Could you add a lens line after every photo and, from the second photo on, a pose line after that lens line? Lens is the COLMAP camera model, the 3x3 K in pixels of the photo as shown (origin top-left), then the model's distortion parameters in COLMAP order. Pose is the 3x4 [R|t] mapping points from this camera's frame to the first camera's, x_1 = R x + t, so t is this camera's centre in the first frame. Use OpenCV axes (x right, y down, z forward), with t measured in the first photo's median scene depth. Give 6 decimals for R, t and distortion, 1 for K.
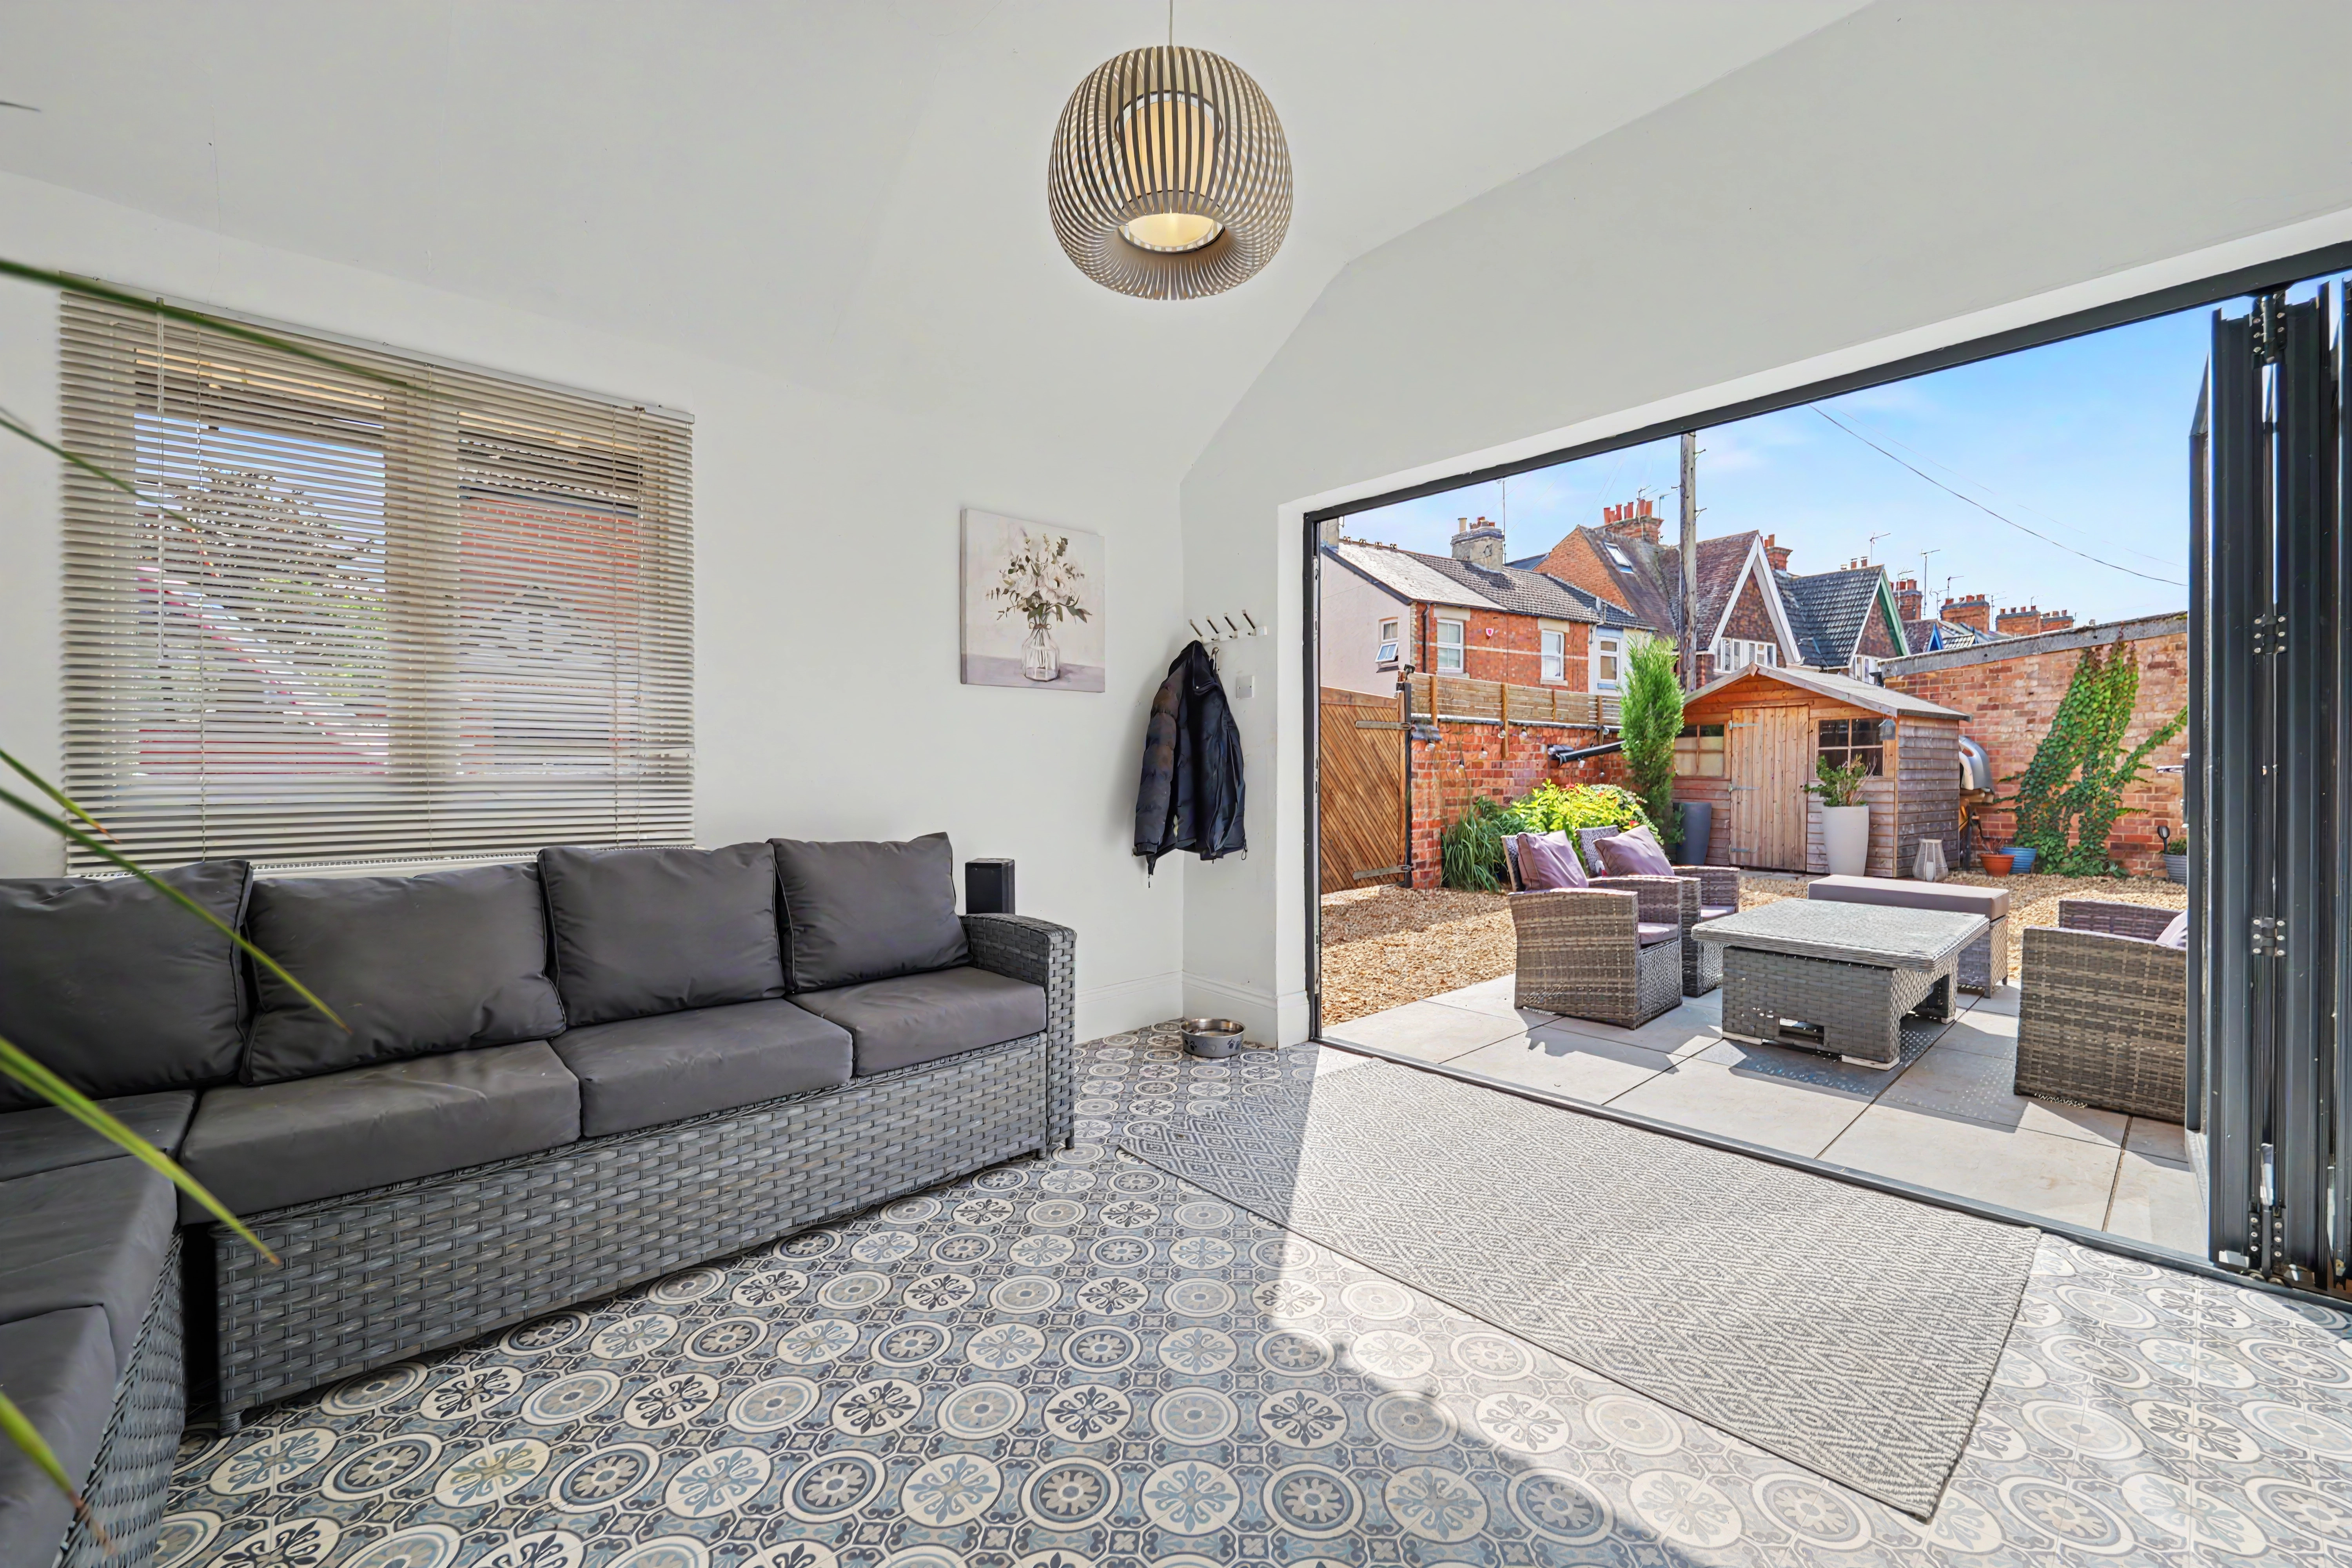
lens RADIAL K [[953.7, 0, 1178.2], [0, 953.7, 778.7], [0, 0, 1]] dist [-0.010190, 0.000092]
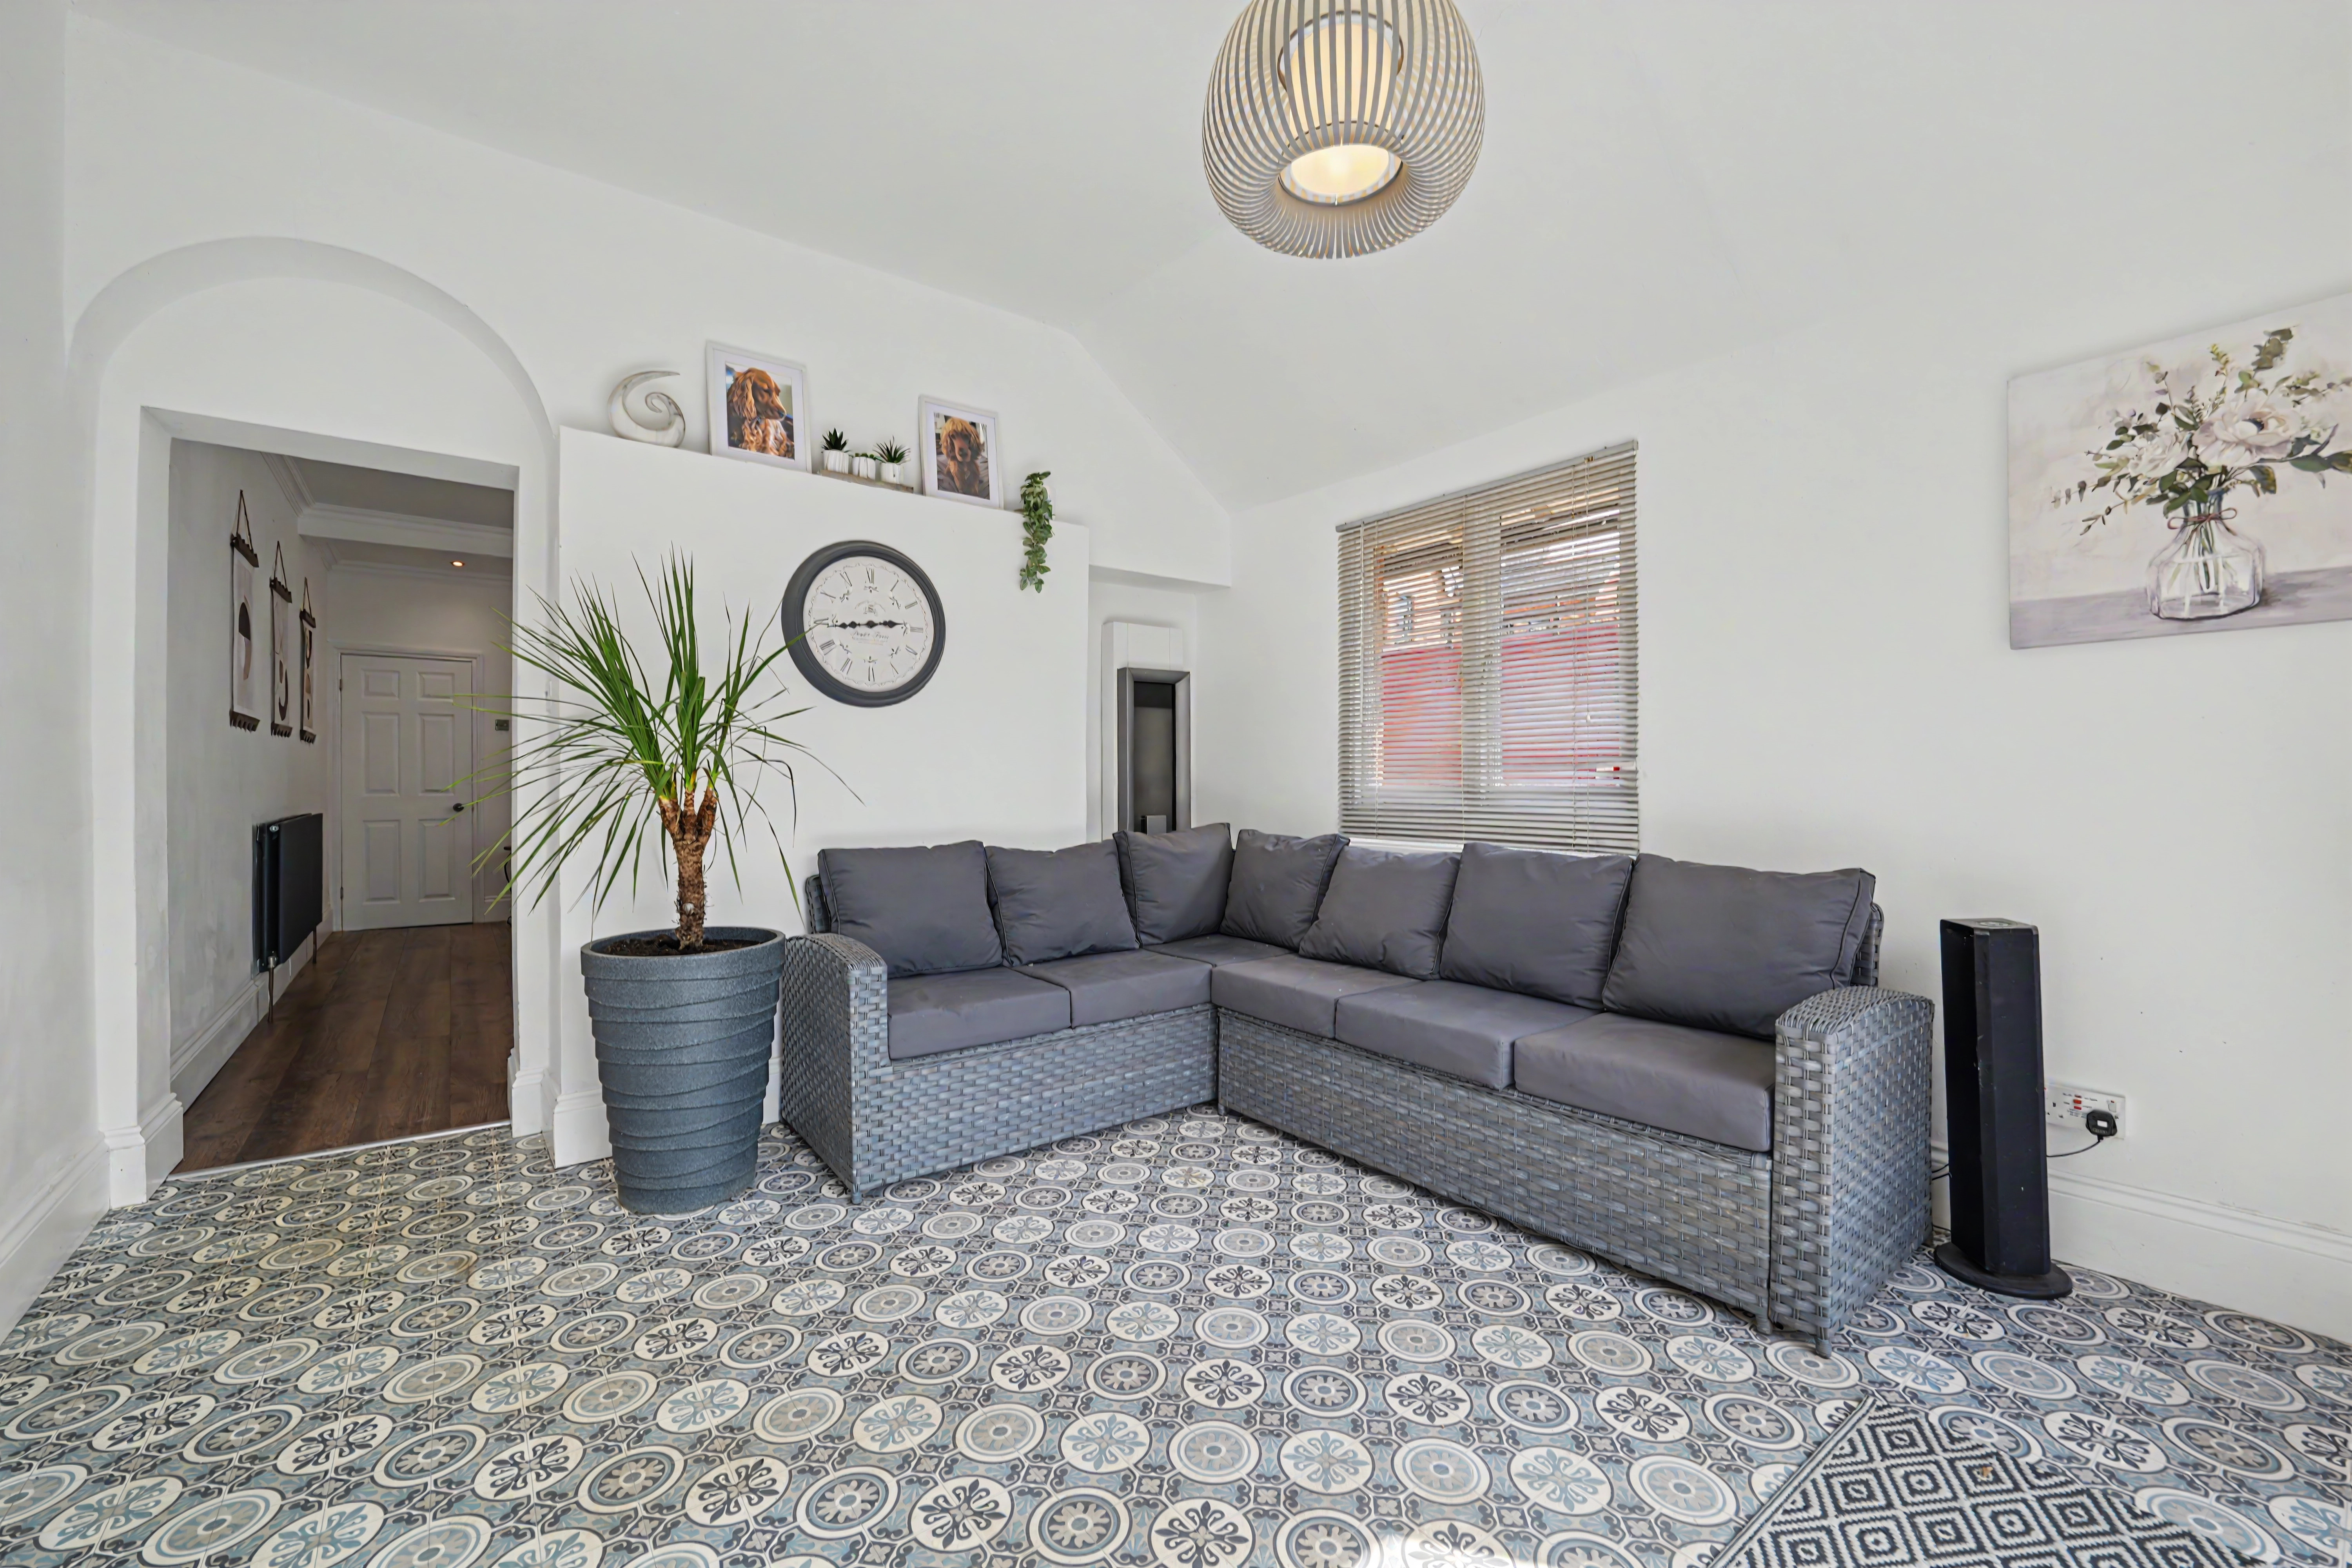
lens RADIAL K [[953.7, 0, 1179.2], [0, 953.7, 779.1], [0, 0, 1]] dist [-0.010190, 0.000092]
pose [[-0.078585, 0.001414, -0.996906, 0.601773], [-0.003913, 0.999991, 0.001727, -0.012812], [0.996900, 0.004037, -0.078578, 0.629117]]
